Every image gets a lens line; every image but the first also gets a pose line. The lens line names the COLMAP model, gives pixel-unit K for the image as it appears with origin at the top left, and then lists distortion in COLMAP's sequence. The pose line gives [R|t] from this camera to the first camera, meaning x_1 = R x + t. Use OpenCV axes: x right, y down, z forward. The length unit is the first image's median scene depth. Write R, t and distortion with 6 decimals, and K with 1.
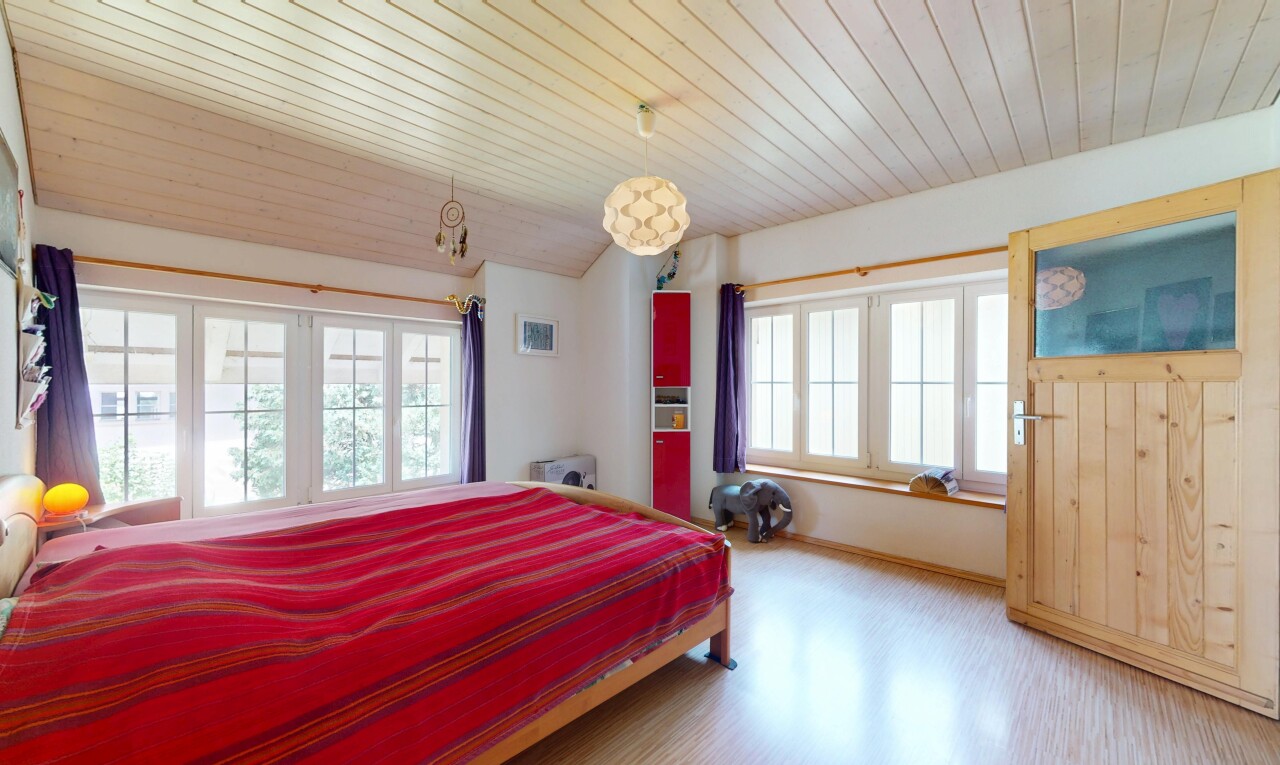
lens RADIAL K [[494.5, 0, 641.7], [0, 494.5, 382.5], [0, 0, 1]] dist [0.001298, 0.000048]
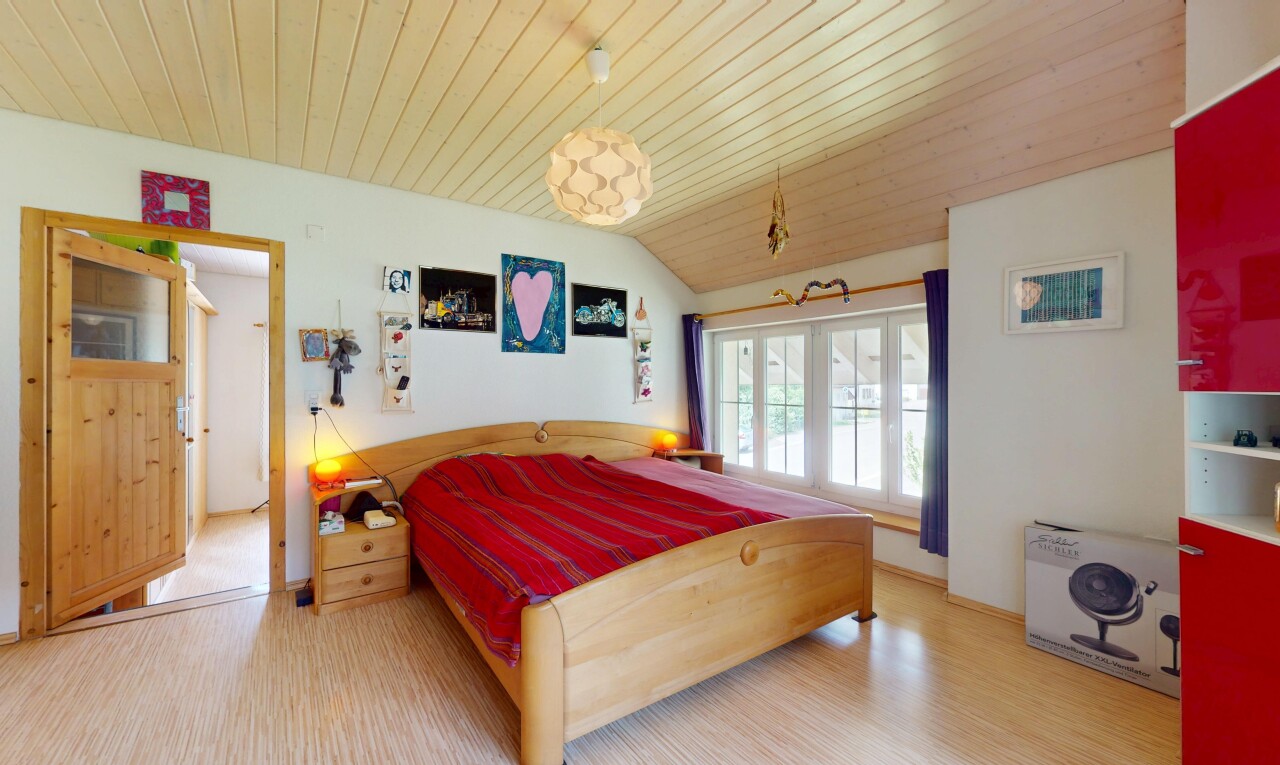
lens RADIAL K [[494.5, 0, 641.7], [0, 494.5, 384.5], [0, 0, 1]] dist [0.001298, 0.000048]
pose [[-0.197240, 0.003143, -0.980350, 0.557766], [0.005750, 0.999981, 0.002049, 0.000005], [0.980338, -0.005233, -0.197254, 0.859046]]
